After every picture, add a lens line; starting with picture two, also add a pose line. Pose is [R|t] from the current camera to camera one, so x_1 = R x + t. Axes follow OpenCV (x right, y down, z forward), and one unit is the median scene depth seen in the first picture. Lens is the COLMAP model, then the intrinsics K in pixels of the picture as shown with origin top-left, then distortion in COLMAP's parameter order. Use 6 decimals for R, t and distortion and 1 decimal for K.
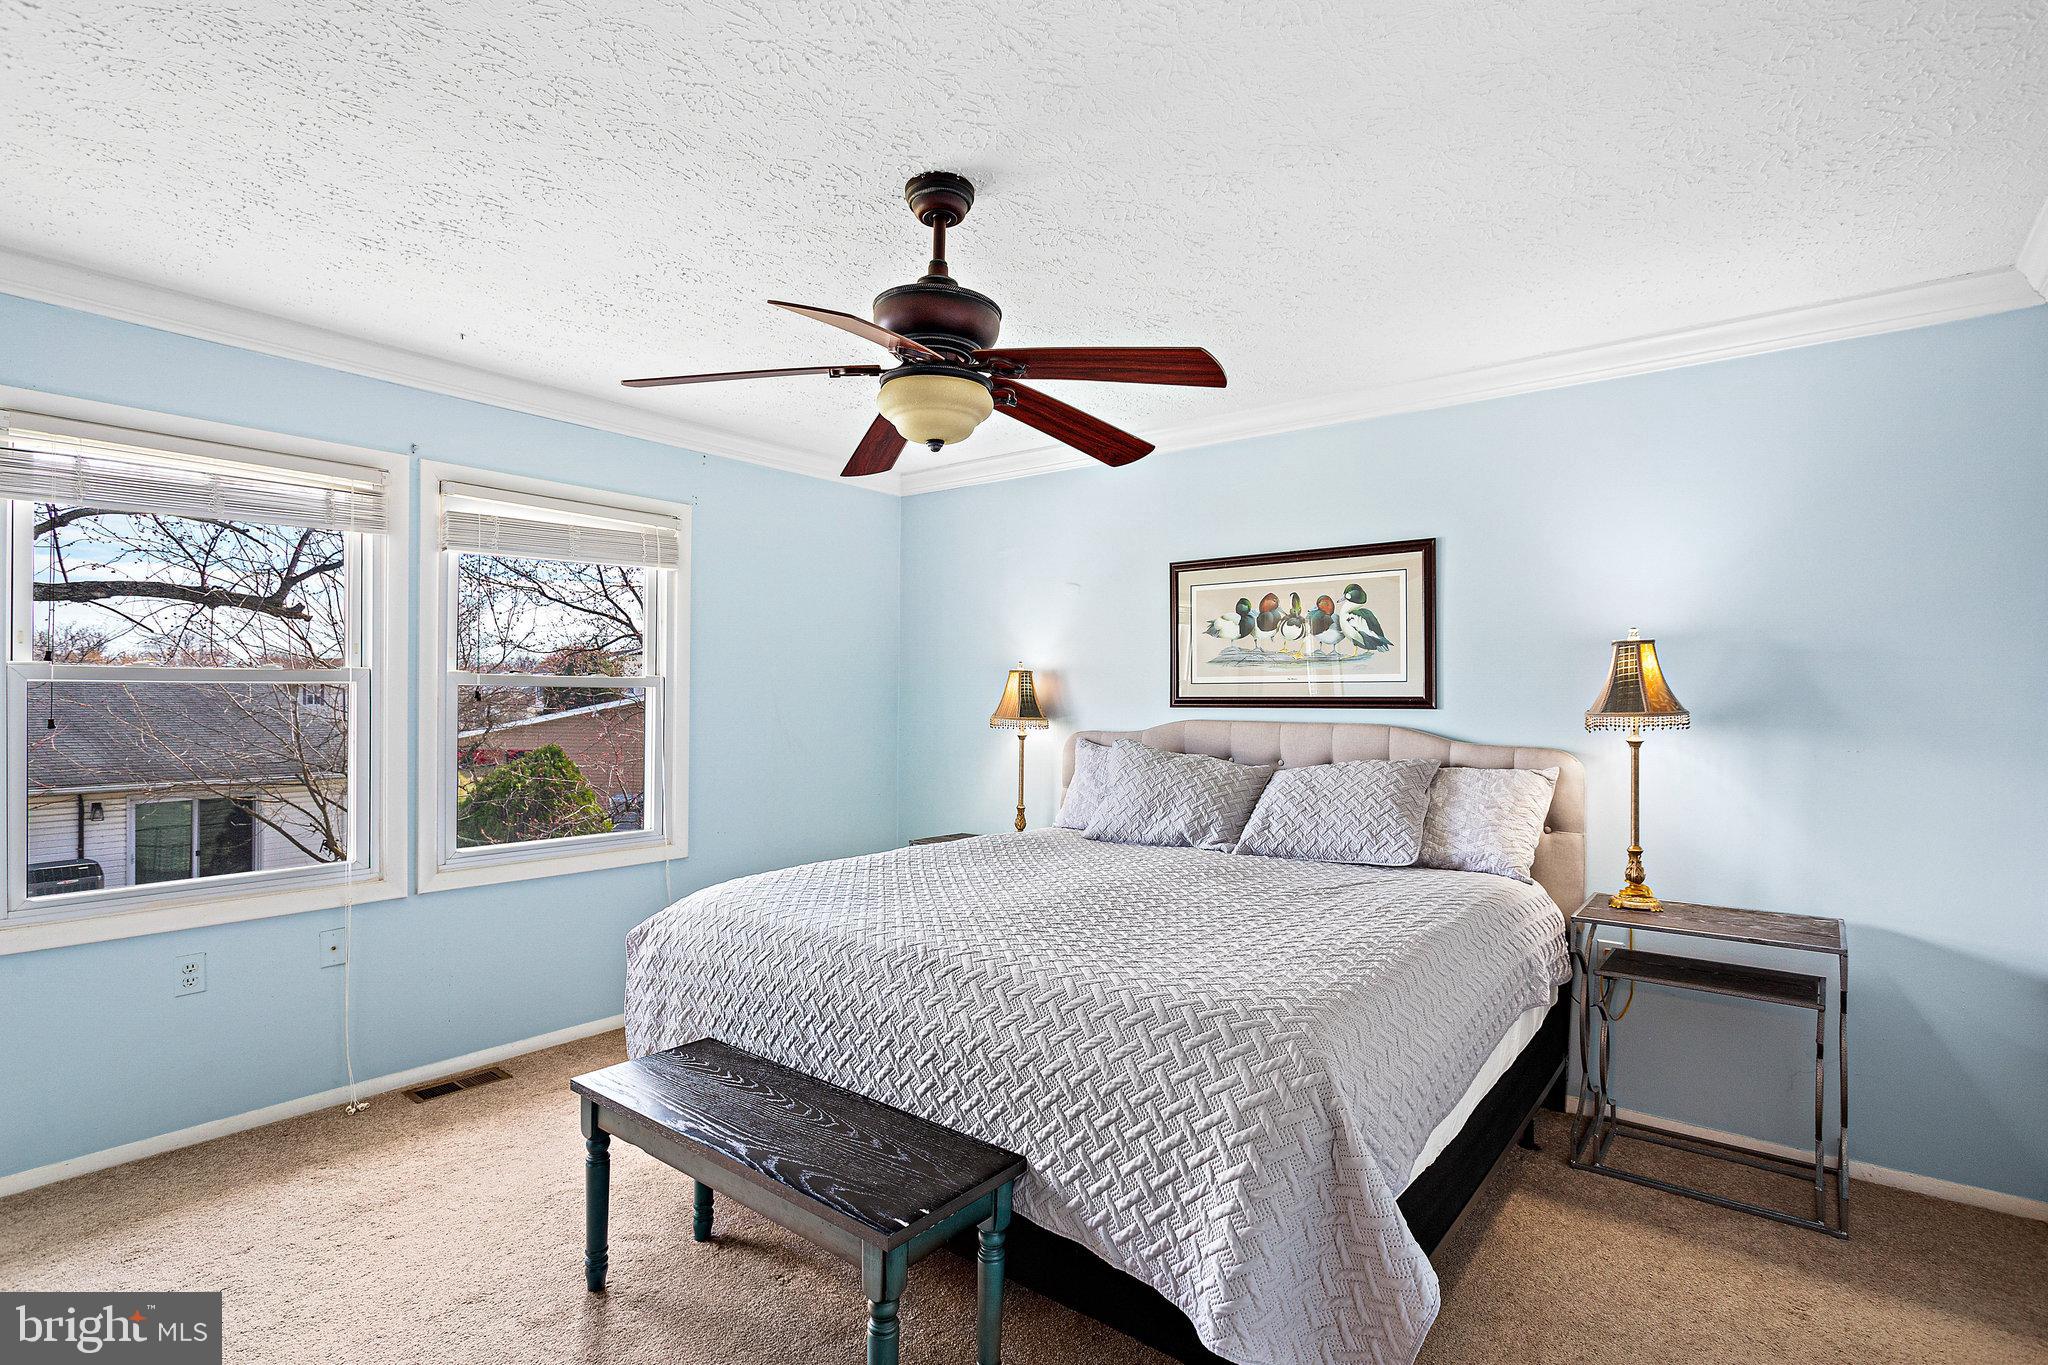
lens RADIAL K [[994.4, 0, 1039.4], [0, 994.4, 686.3], [0, 0, 1]] dist [0.002981, 0.000534]
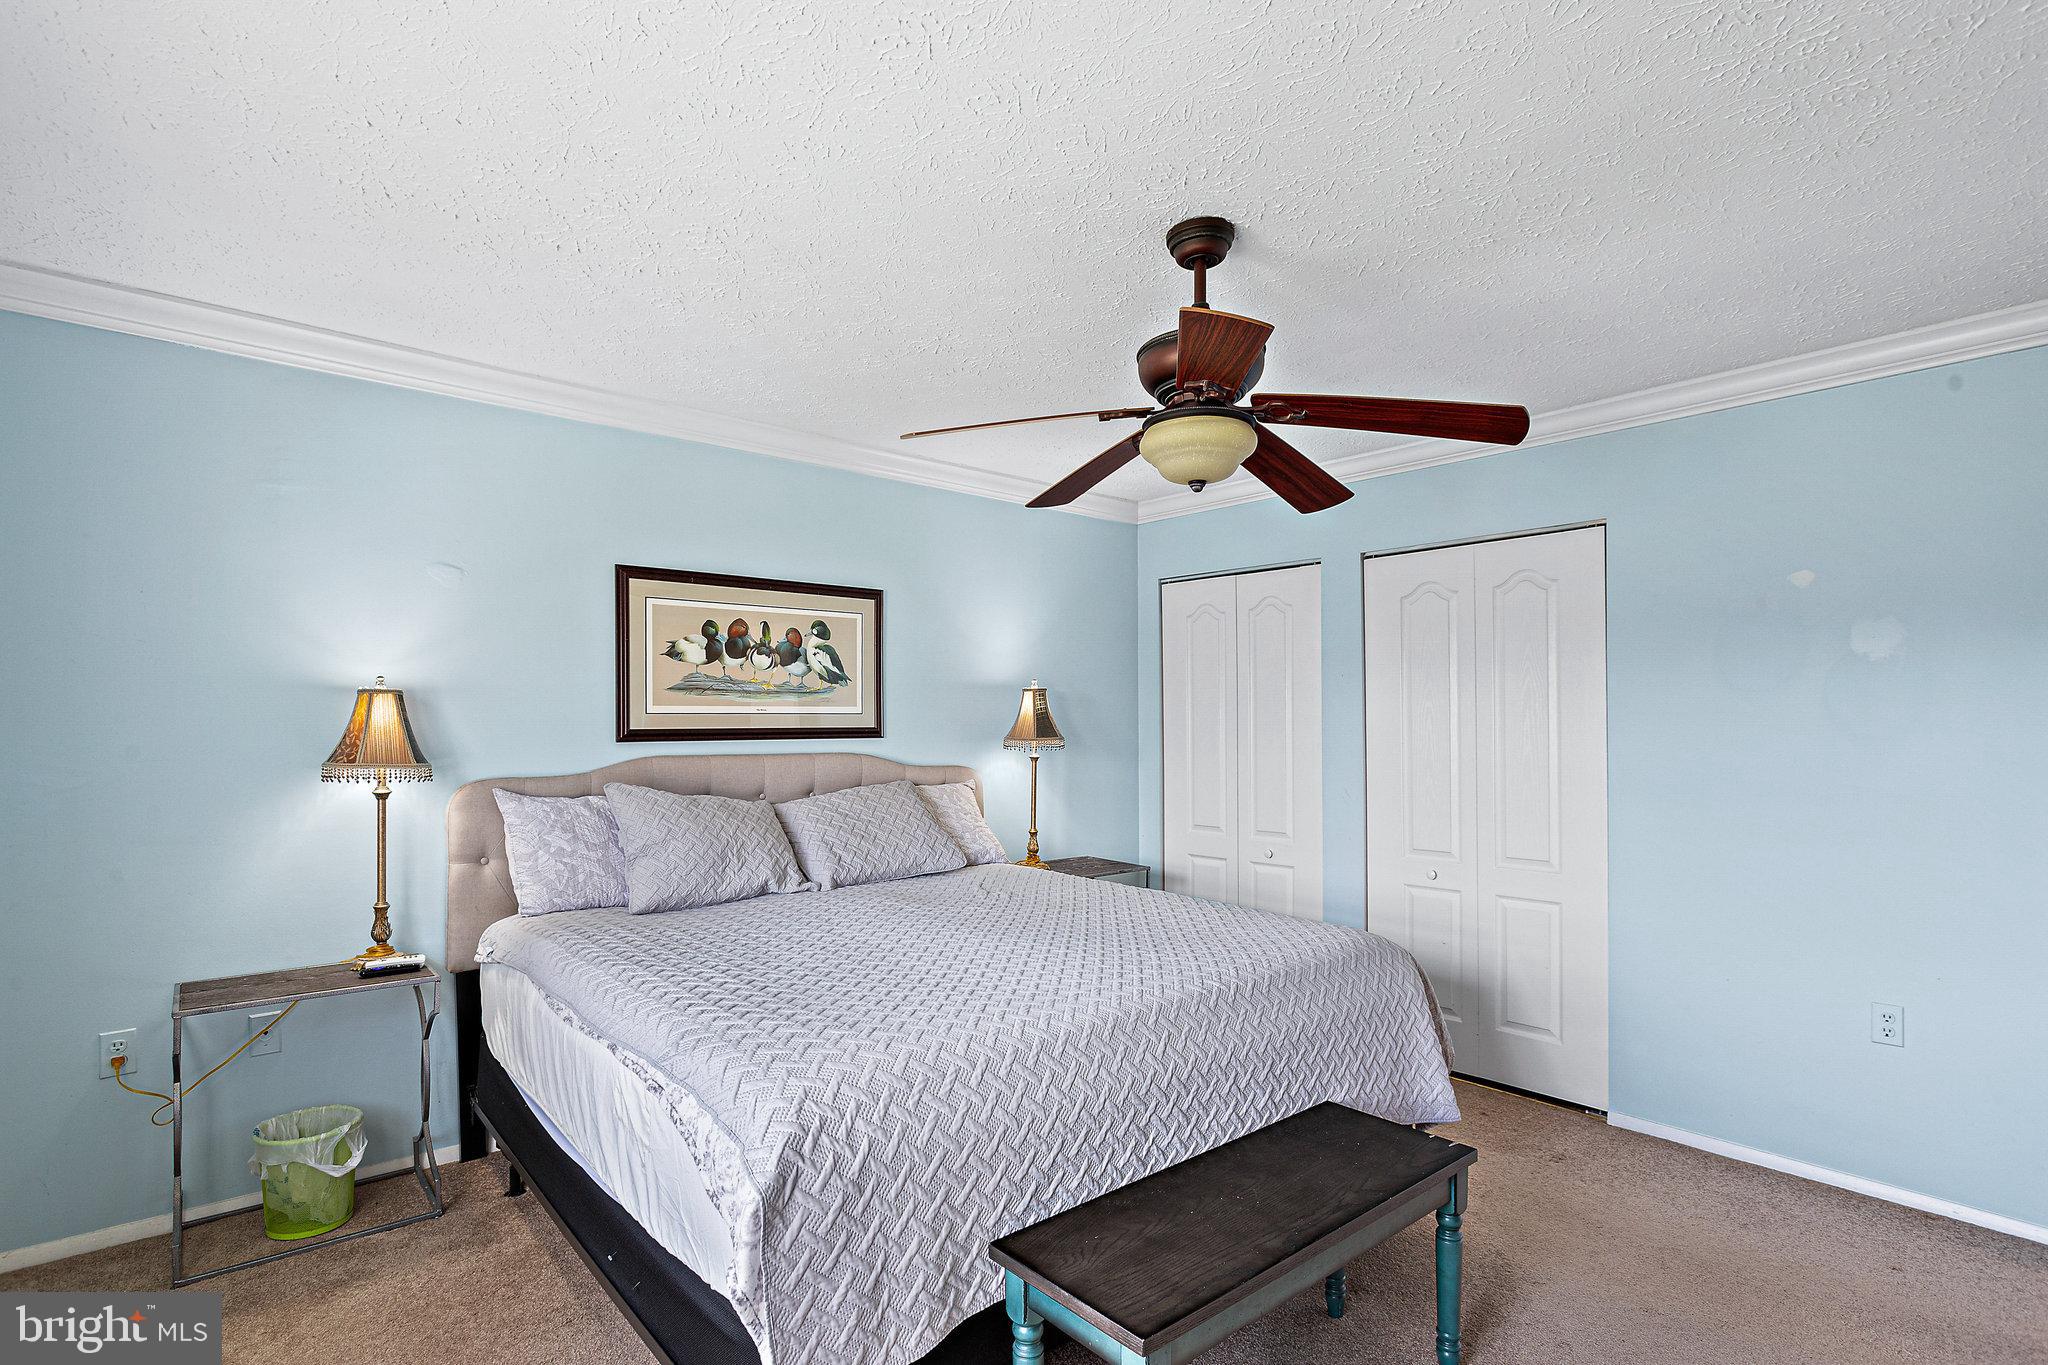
lens RADIAL K [[994.4, 0, 1018.5], [0, 994.4, 683.3], [0, 0, 1]] dist [0.002981, 0.000534]
pose [[0.211543, 0.050765, 0.976049, -0.640884], [0.008831, 0.998510, -0.053847, 0.021021], [-0.977329, 0.020011, 0.210780, 0.557988]]
